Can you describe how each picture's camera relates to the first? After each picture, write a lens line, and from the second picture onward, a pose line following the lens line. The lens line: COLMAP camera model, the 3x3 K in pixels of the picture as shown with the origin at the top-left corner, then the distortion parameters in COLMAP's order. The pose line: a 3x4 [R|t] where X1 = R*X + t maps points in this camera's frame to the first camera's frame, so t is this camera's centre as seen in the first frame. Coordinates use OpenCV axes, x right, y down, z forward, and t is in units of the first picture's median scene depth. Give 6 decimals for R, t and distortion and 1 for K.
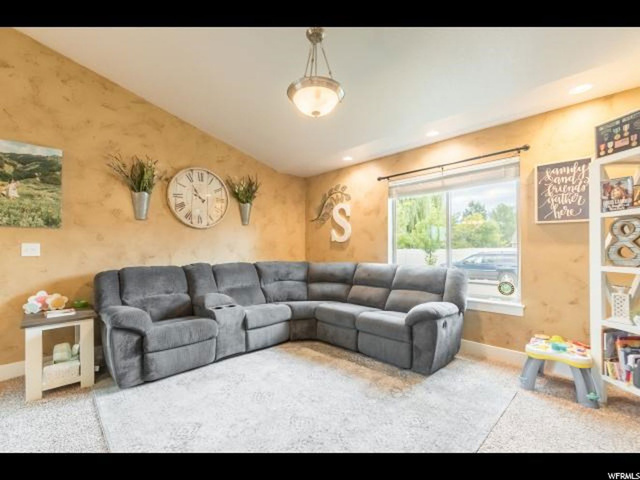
lens RADIAL K [[281.2, 0, 321.2], [0, 281.2, 246.2], [0, 0, 1]] dist [0.000306, -0.000174]
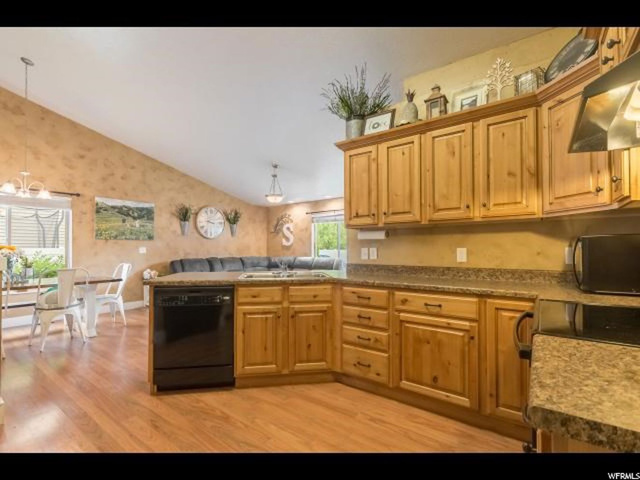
lens RADIAL K [[297.6, 0, 320.2], [0, 297.6, 244.8], [0, 0, 1]] dist [0.001818, 0.000096]
pose [[0.988880, 0.001384, 0.148706, -0.007957], [-0.000789, 0.999991, -0.004060, -0.017794], [-0.148711, 0.003897, 0.988873, -1.188642]]
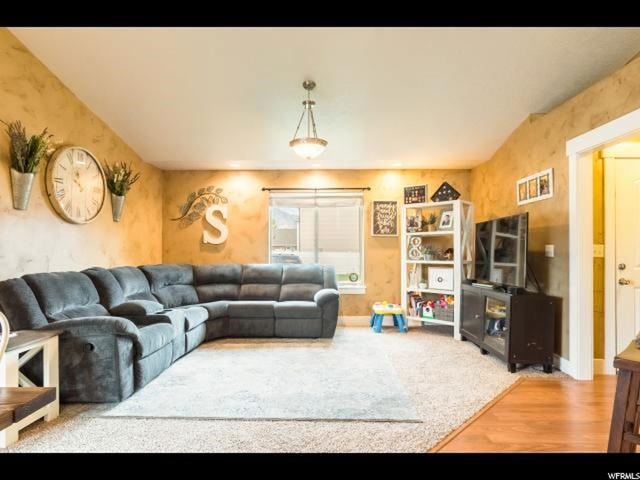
lens RADIAL K [[347.2, 0, 322.0], [0, 347.2, 245.4], [0, 0, 1]] dist [-0.002606, -0.000947]
pose [[0.709930, 0.014276, 0.704127, -0.701693], [-0.009403, 0.999898, -0.010792, -0.000014], [-0.704209, 0.001041, 0.709992, -0.184547]]
